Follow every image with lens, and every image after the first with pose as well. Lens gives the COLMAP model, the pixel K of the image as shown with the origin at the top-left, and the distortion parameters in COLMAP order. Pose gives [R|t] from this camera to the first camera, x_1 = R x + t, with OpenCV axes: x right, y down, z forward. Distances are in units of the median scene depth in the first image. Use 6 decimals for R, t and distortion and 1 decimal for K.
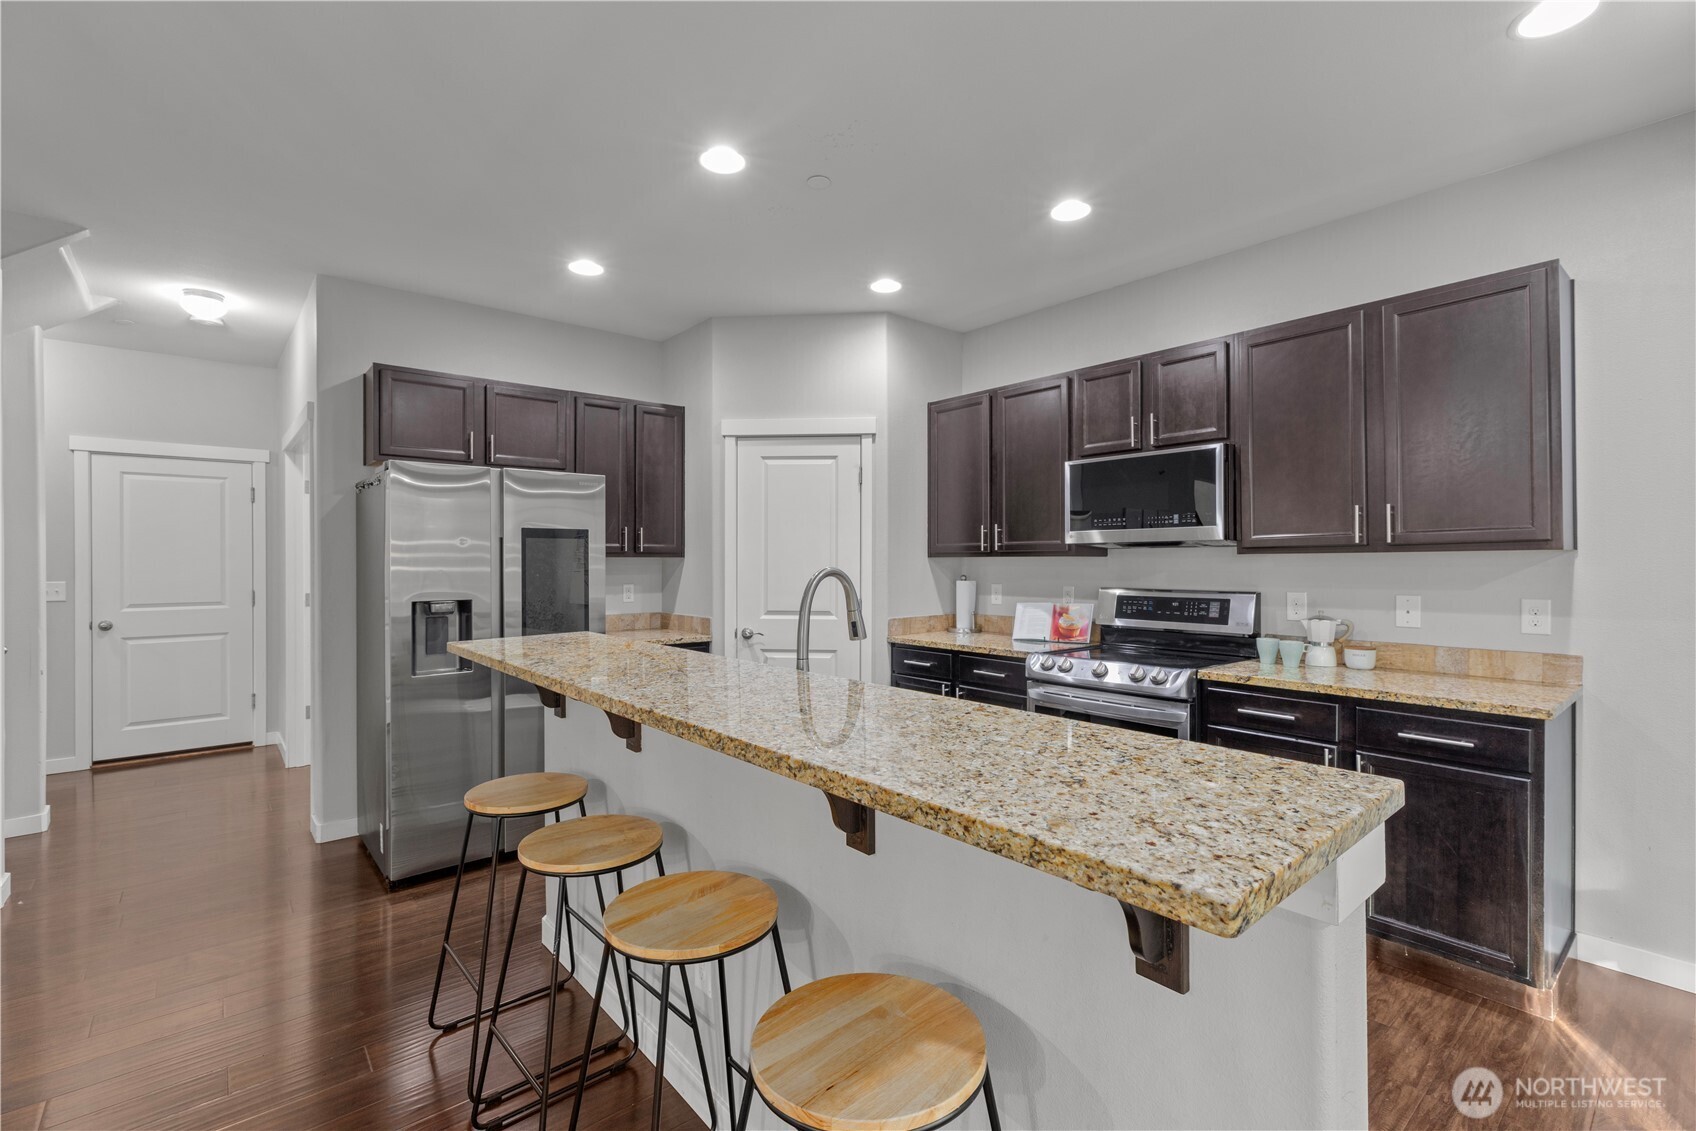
lens RADIAL K [[758.2, 0, 856.8], [0, 758.2, 558.2], [0, 0, 1]] dist [0.001119, 0.000106]
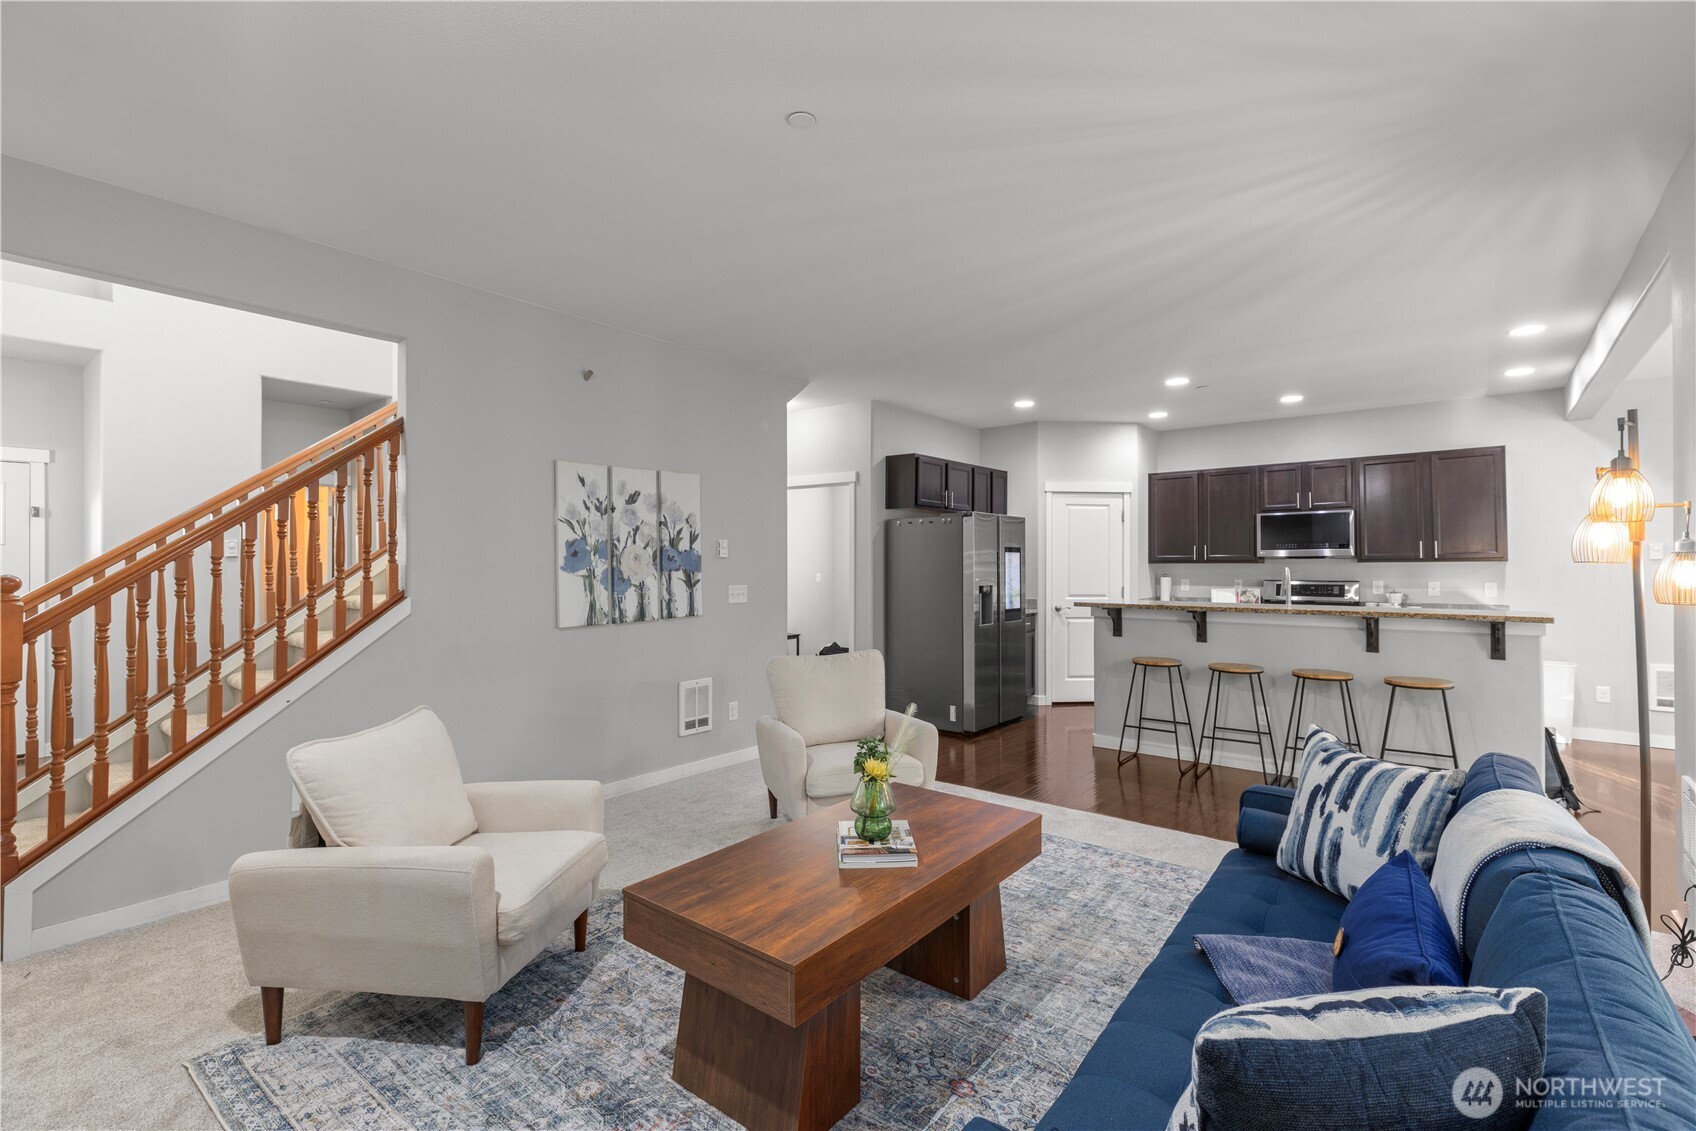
lens RADIAL K [[758.2, 0, 856.8], [0, 758.2, 558.2], [0, 0, 1]] dist [0.001119, 0.000106]
pose [[0.984505, 0.005008, 0.175285, -0.959099], [-0.003501, 0.999954, -0.008902, 0.004610], [-0.175321, 0.008150, 0.984478, -0.642399]]
